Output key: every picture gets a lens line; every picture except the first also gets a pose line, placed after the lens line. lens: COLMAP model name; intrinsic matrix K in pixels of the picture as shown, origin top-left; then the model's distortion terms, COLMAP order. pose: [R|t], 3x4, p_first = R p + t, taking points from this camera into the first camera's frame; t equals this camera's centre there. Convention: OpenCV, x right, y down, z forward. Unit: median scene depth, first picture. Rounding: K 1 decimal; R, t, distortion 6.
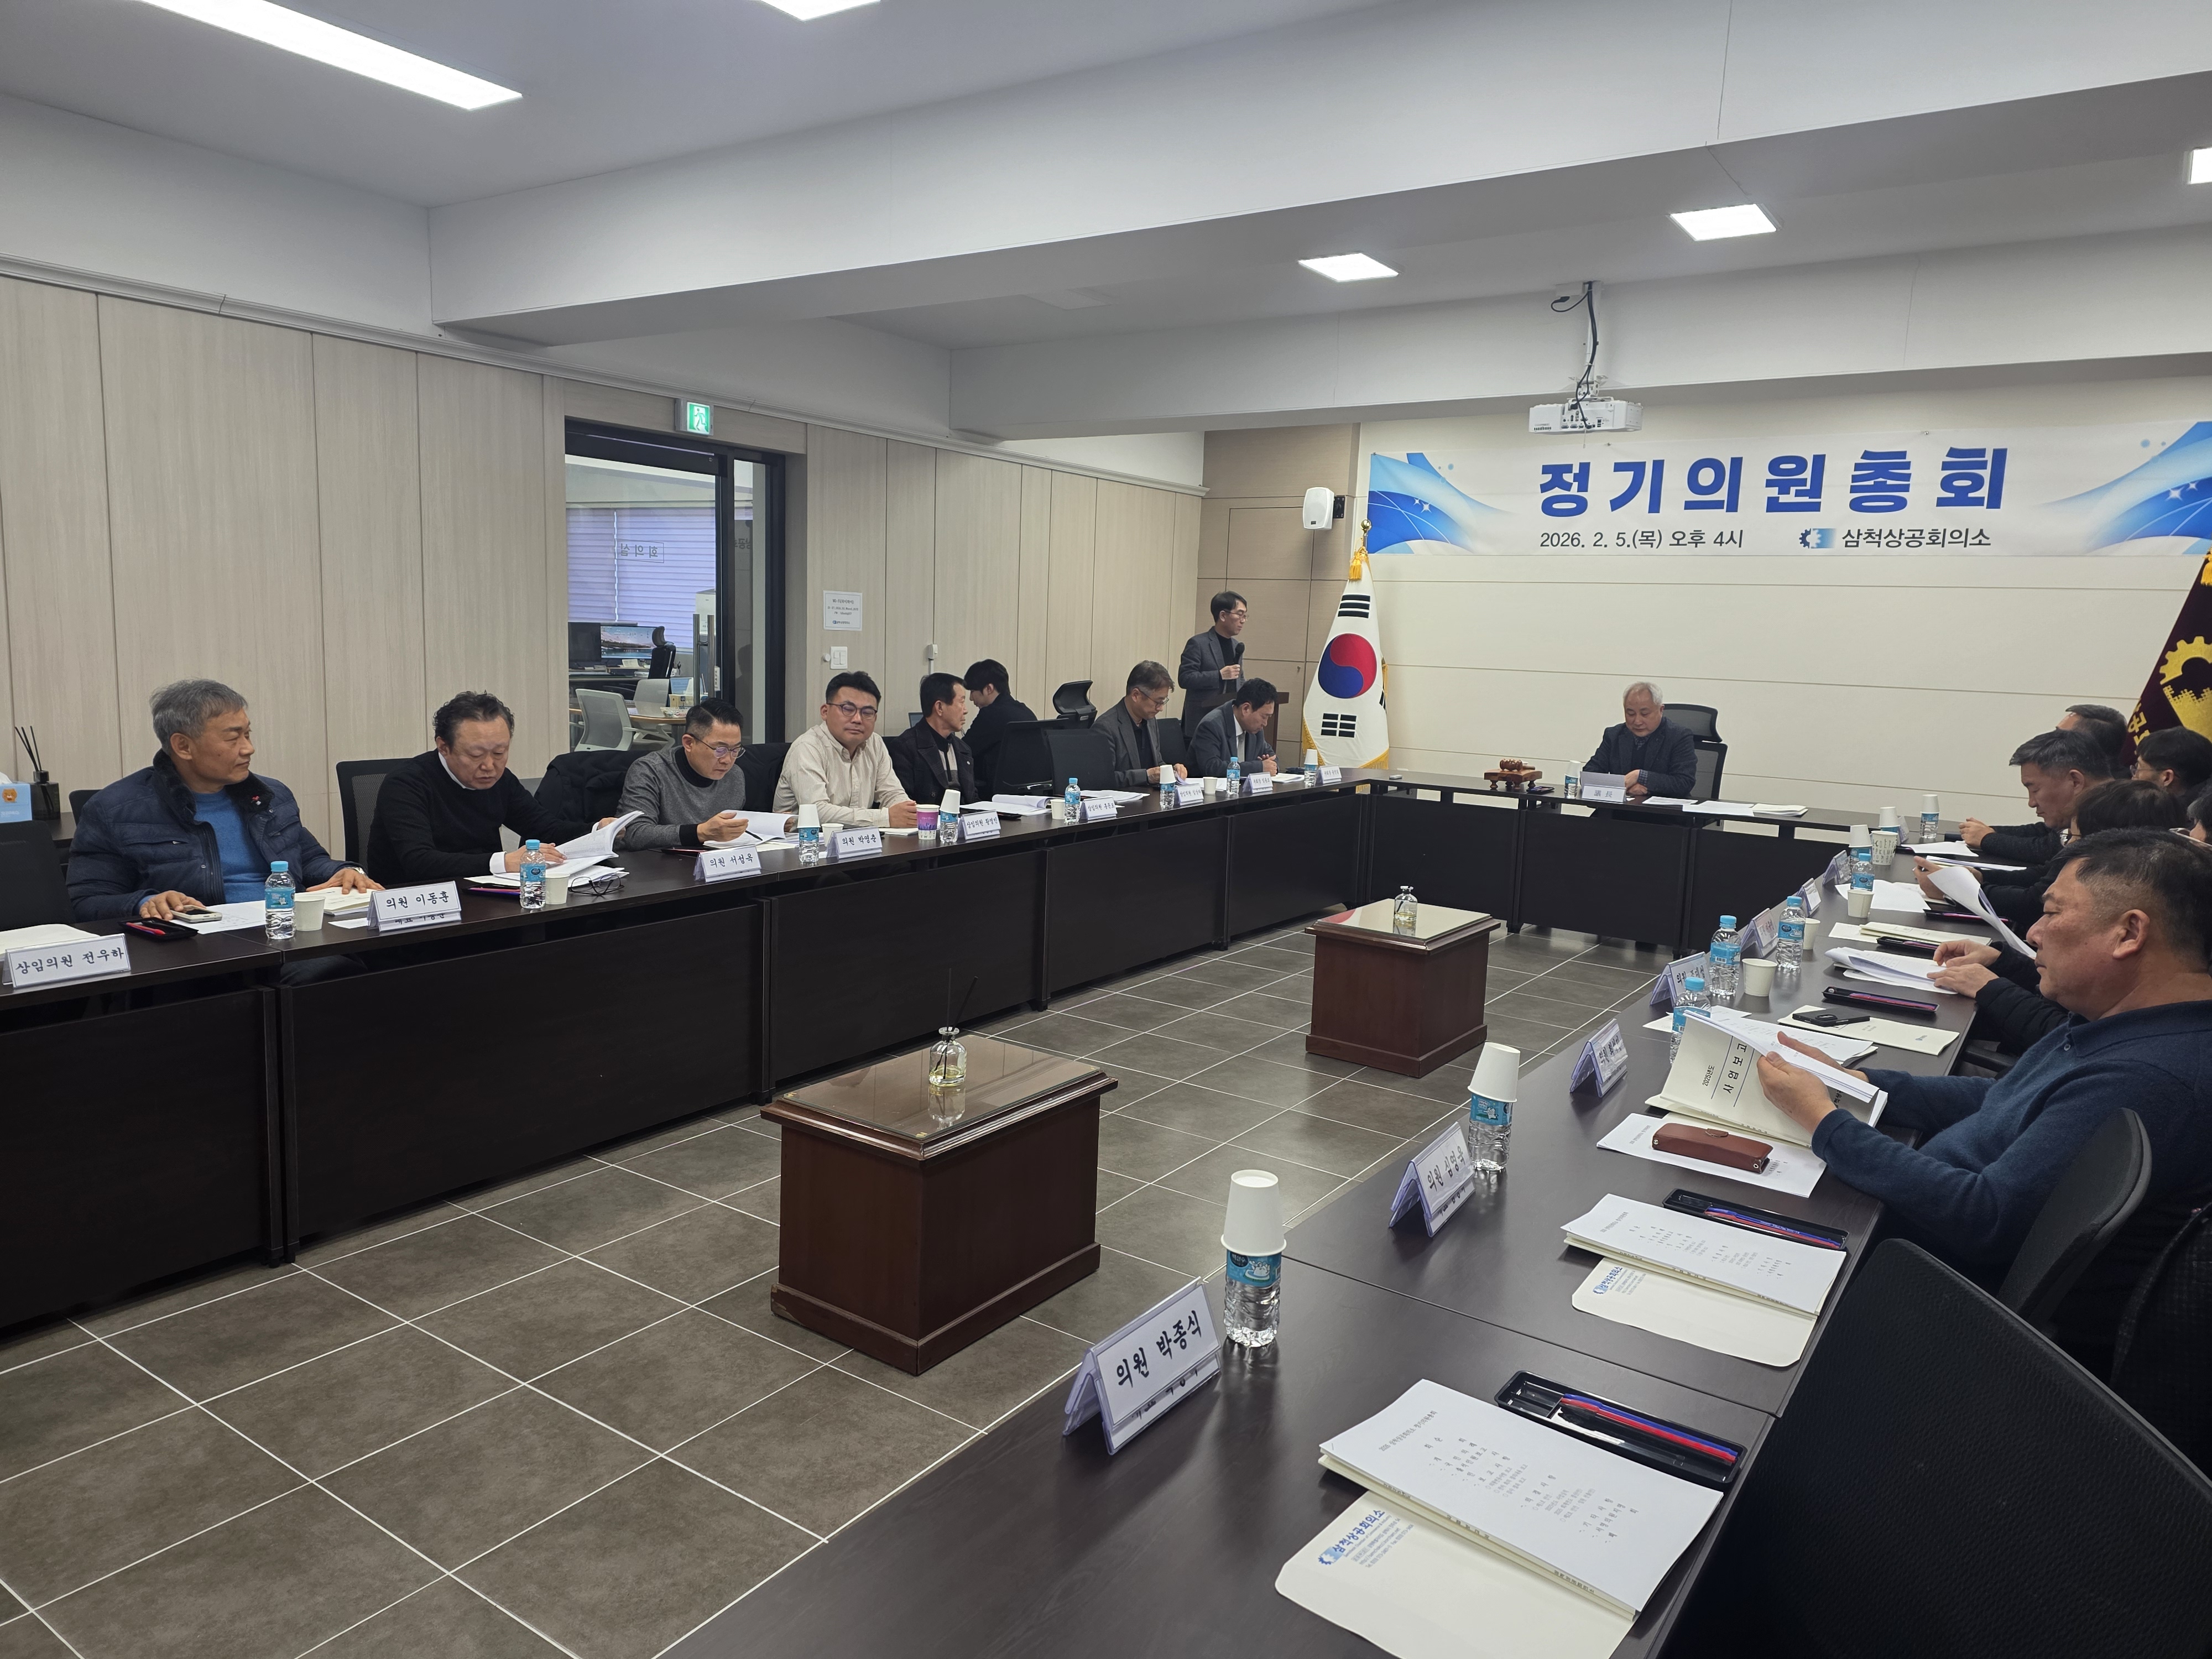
lens RADIAL K [[1445.0, 0, 1111.2], [0, 1445.0, 802.3], [0, 0, 1]] dist [0.107423, -0.117180]
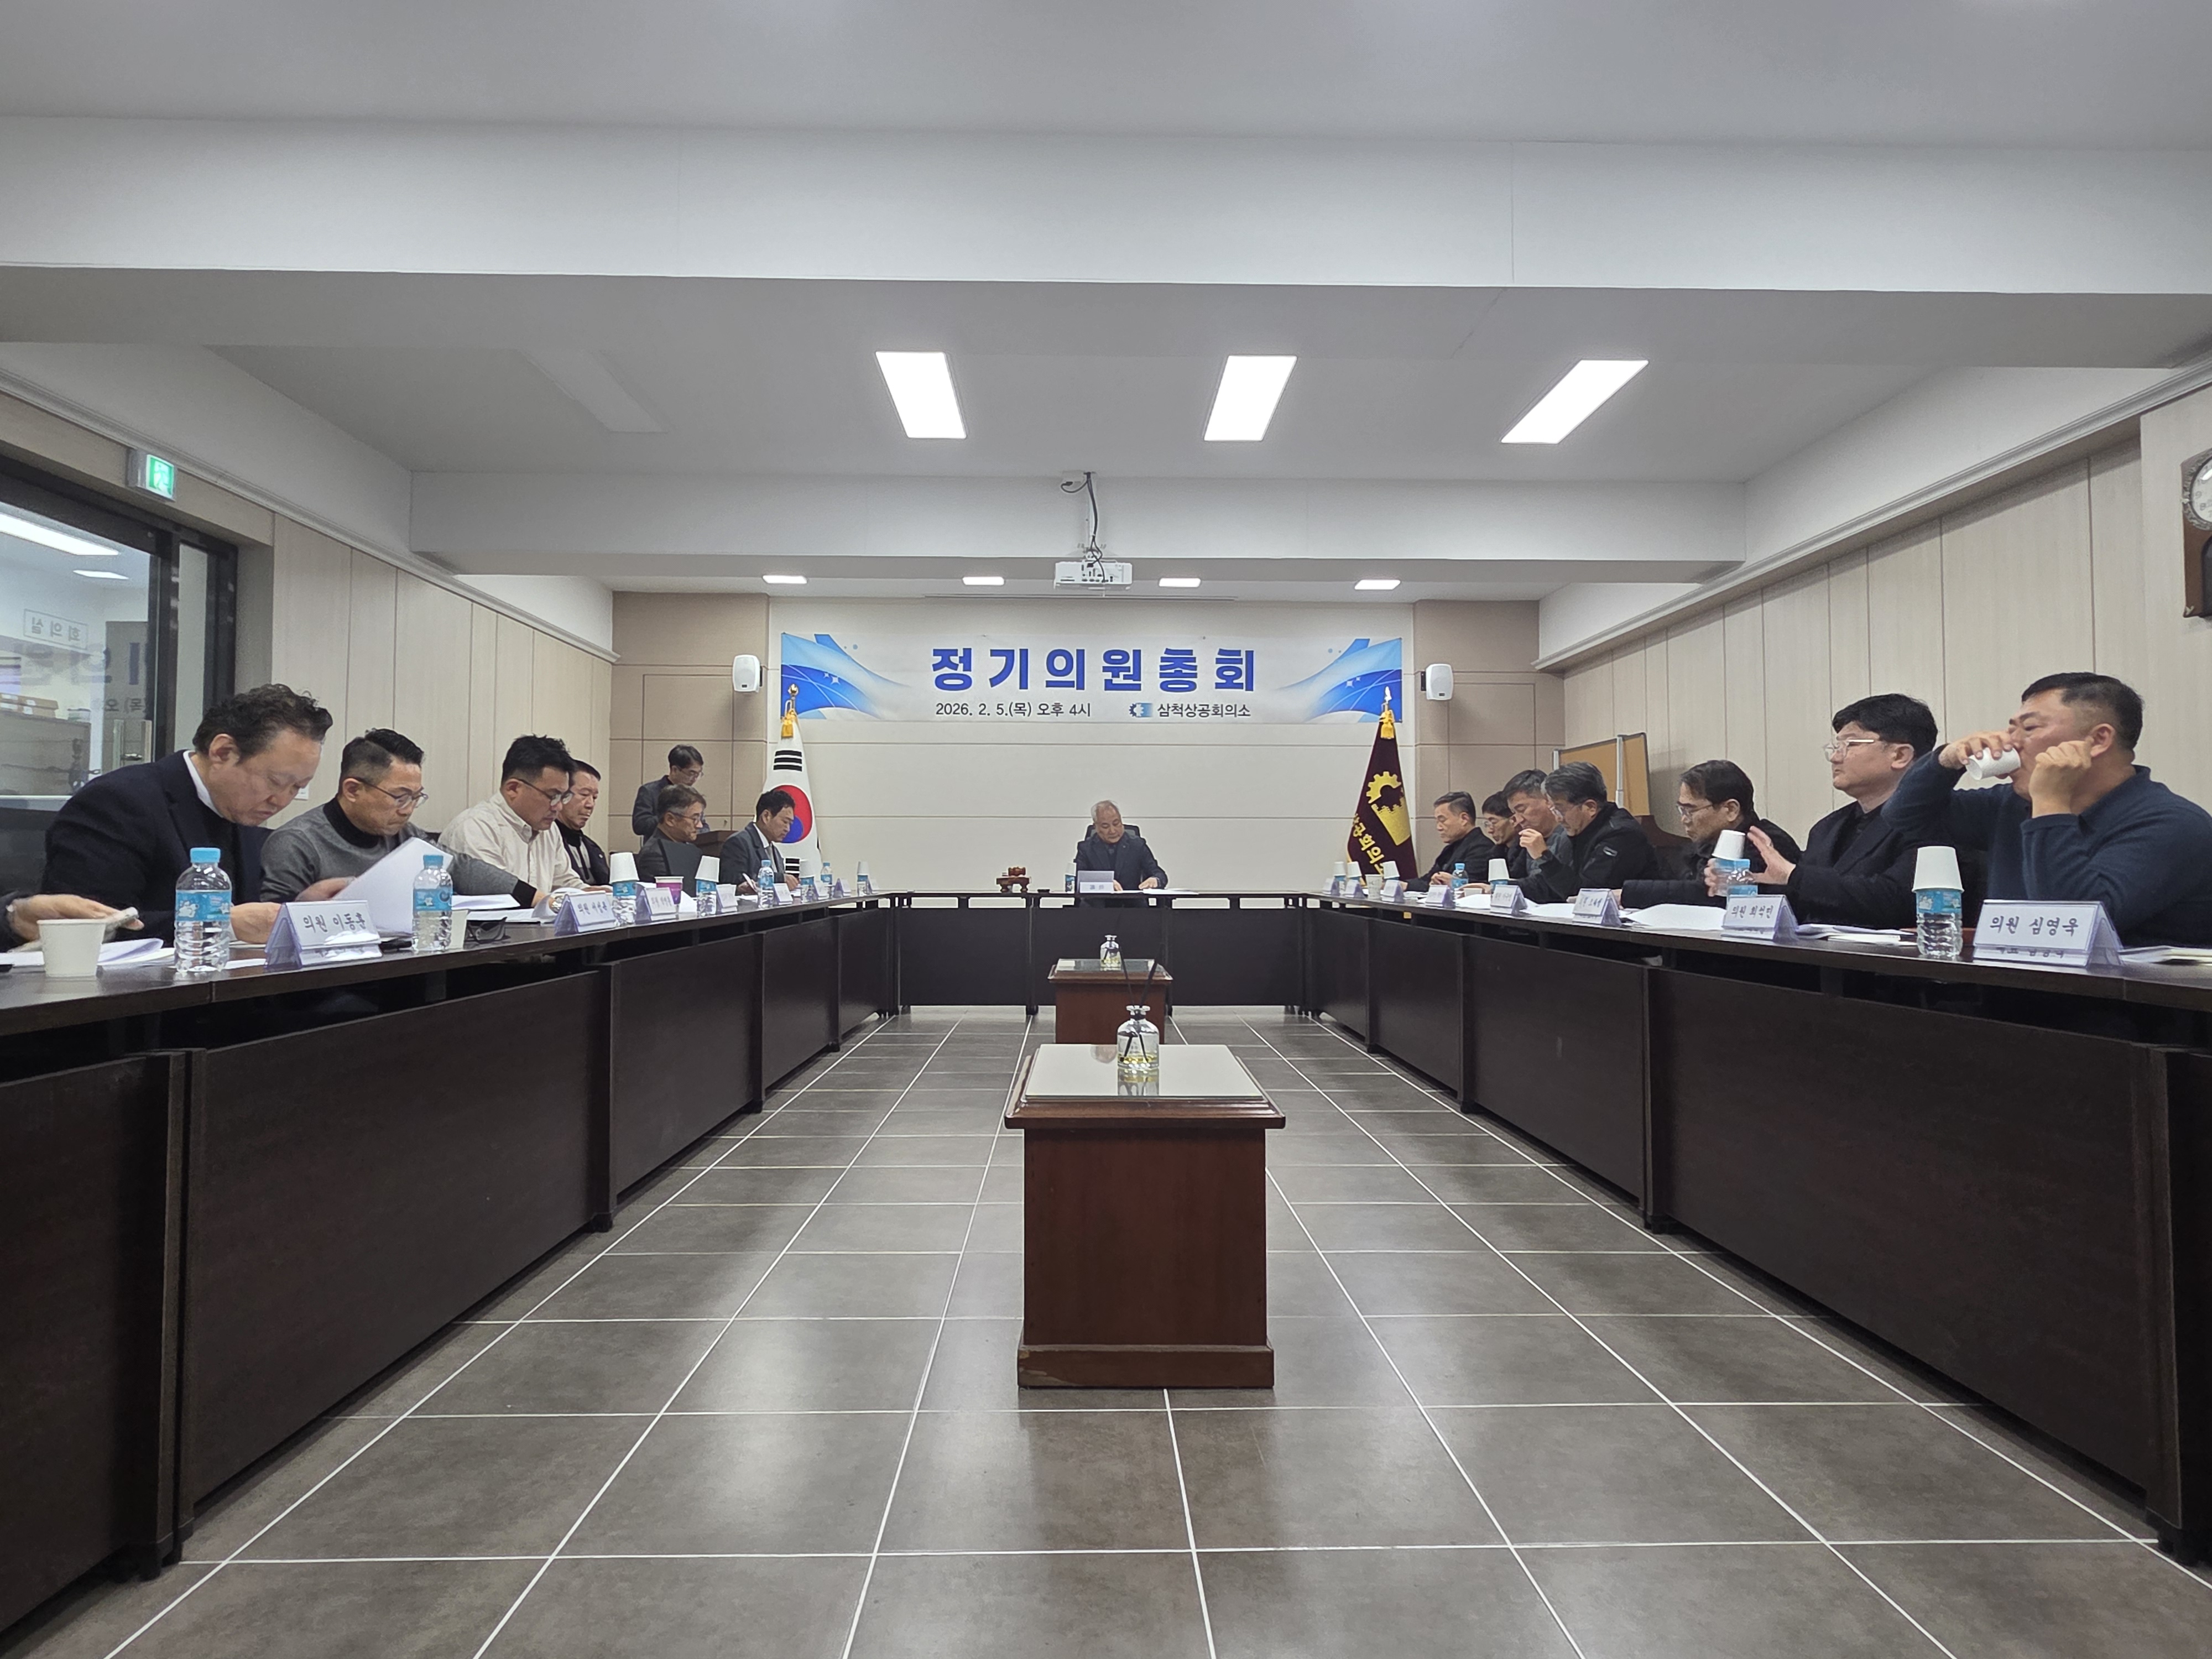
lens RADIAL K [[1208.6, 0, 1088.2], [0, 1208.6, 826.8], [0, 0, 1]] dist [0.005366, -0.000625]
pose [[0.814862, -0.015720, 0.579441, -0.215592], [0.099542, 0.988577, -0.113165, 0.049774], [-0.571043, 0.149892, 0.807119, 0.159306]]
